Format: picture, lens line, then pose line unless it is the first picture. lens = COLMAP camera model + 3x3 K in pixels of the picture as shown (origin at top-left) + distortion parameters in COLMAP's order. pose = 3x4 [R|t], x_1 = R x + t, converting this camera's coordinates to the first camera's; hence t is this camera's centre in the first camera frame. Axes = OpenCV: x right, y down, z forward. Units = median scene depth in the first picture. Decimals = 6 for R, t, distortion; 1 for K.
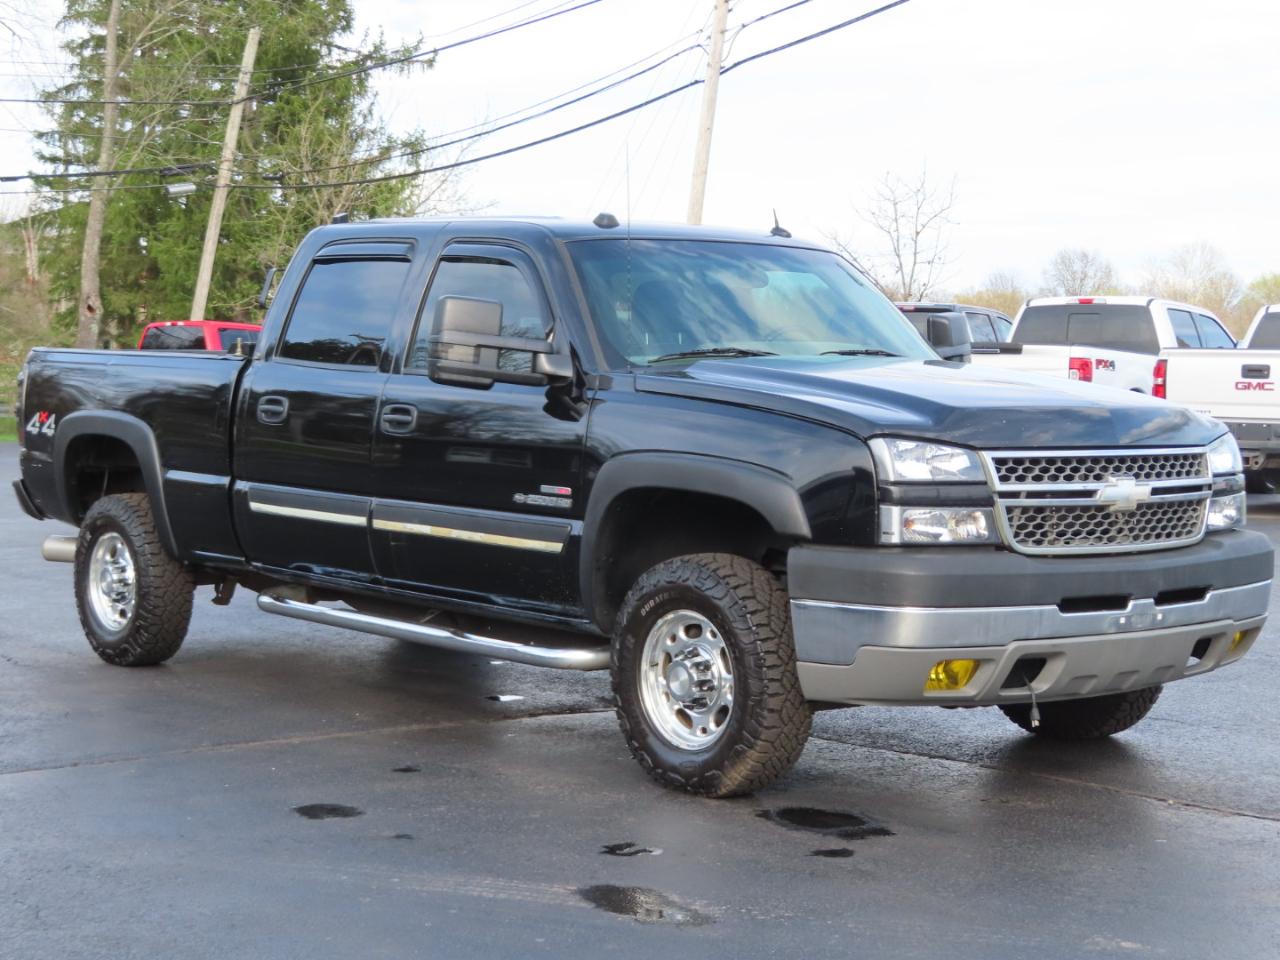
lens RADIAL K [[2347.3, 0, 622.1], [0, 2347.3, 481.7], [0, 0, 1]] dist [0.019013, 0.093798]
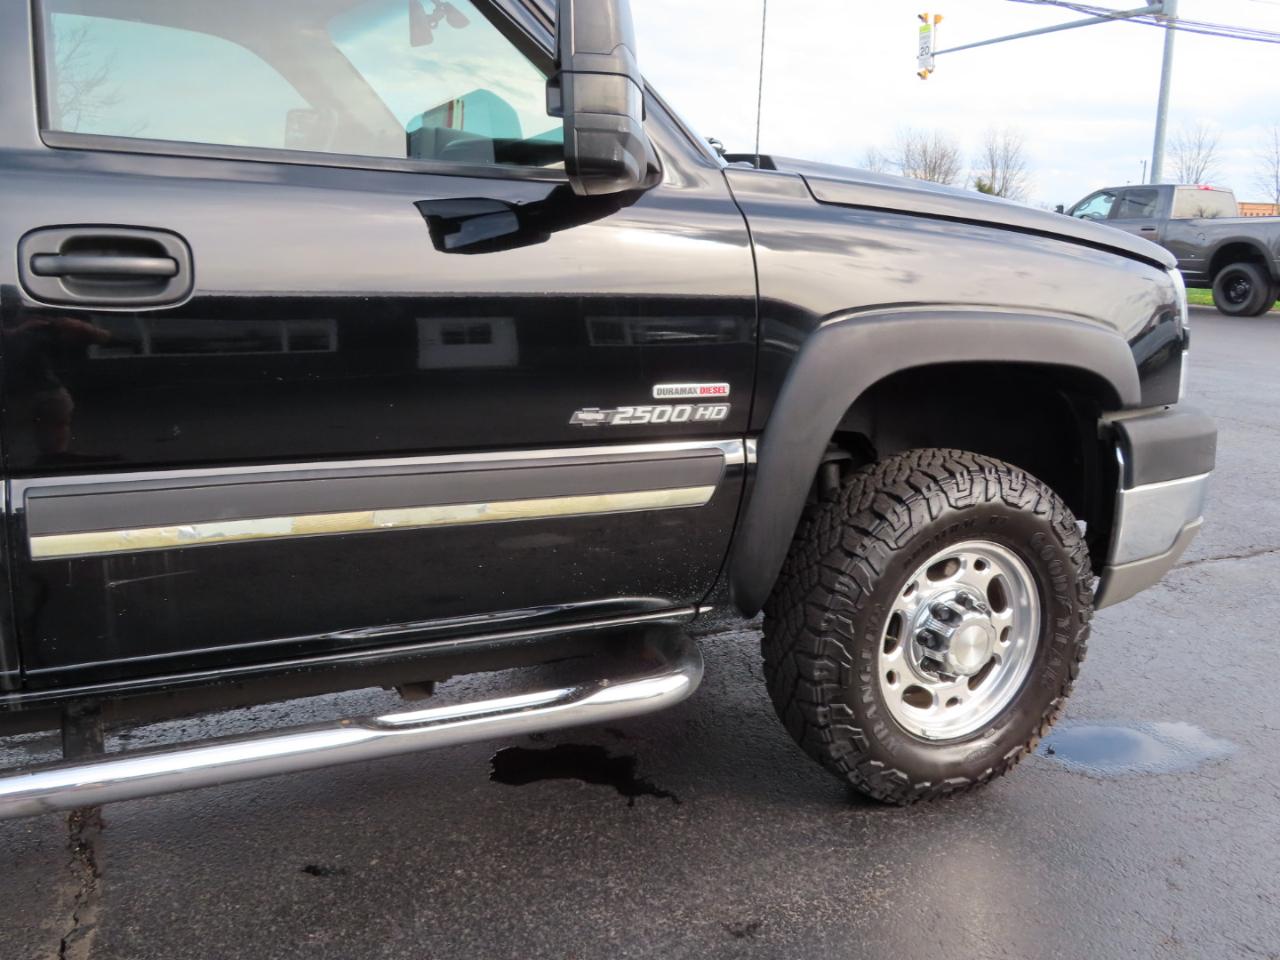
lens RADIAL K [[1201.6, 0, 640.0], [0, 1201.6, 480.0], [0, 0, 1]] dist [-0.010287, -0.002484]
pose [[0.225153, -0.203302, 0.952877, -0.303476], [0.034165, 0.979034, 0.200810, -0.032677], [-0.973724, -0.012658, 0.227378, 0.980047]]
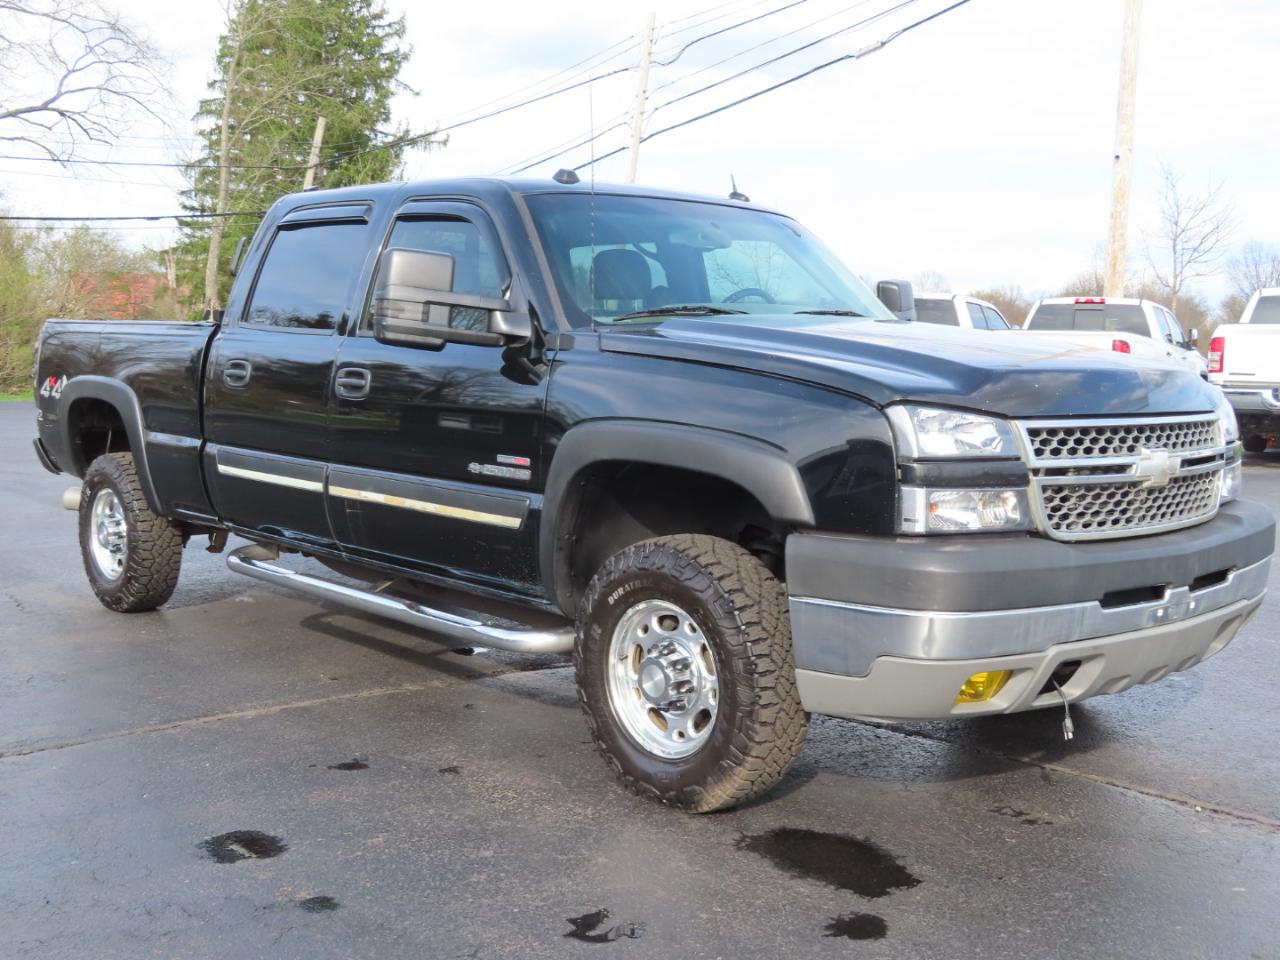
lens RADIAL K [[1455.8, 0, 640.0], [0, 1455.8, 480.0], [0, 0, 1]] dist [-0.036398, 0.003636]
pose [[0.998885, -0.004570, 0.046987, -0.005703], [0.002645, 0.999158, 0.040948, -0.012263], [-0.047135, -0.040778, 0.998056, 0.443741]]
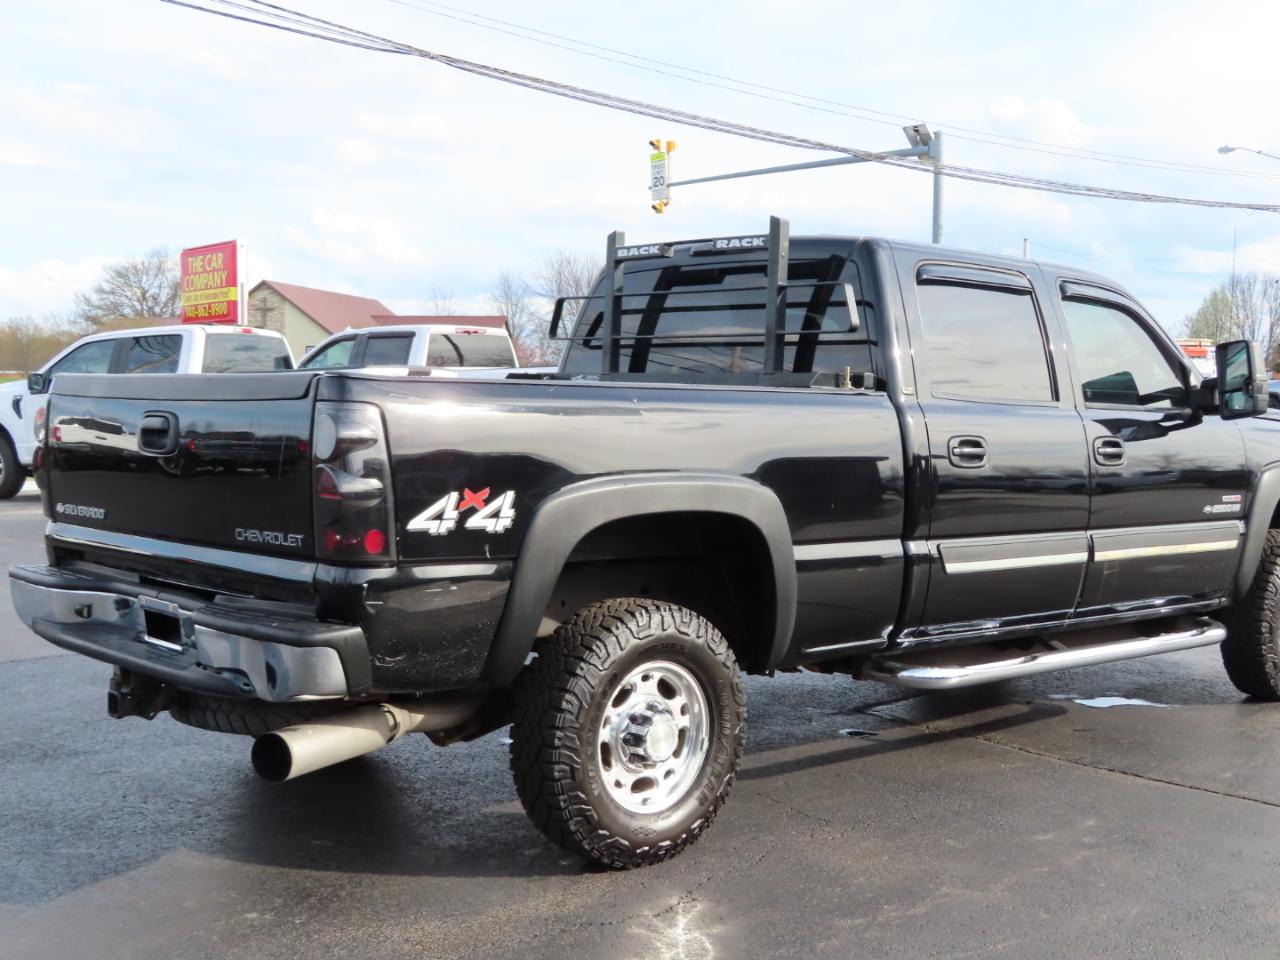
lens RADIAL K [[1619.5, 0, 639.4], [0, 1619.5, 484.1], [0, 0, 1]] dist [0.026245, -0.015842]
pose [[-0.046833, -0.071264, 0.996357, -0.899712], [0.039609, 0.996535, 0.073139, -0.082070], [-0.998117, 0.042890, -0.043848, 1.395046]]
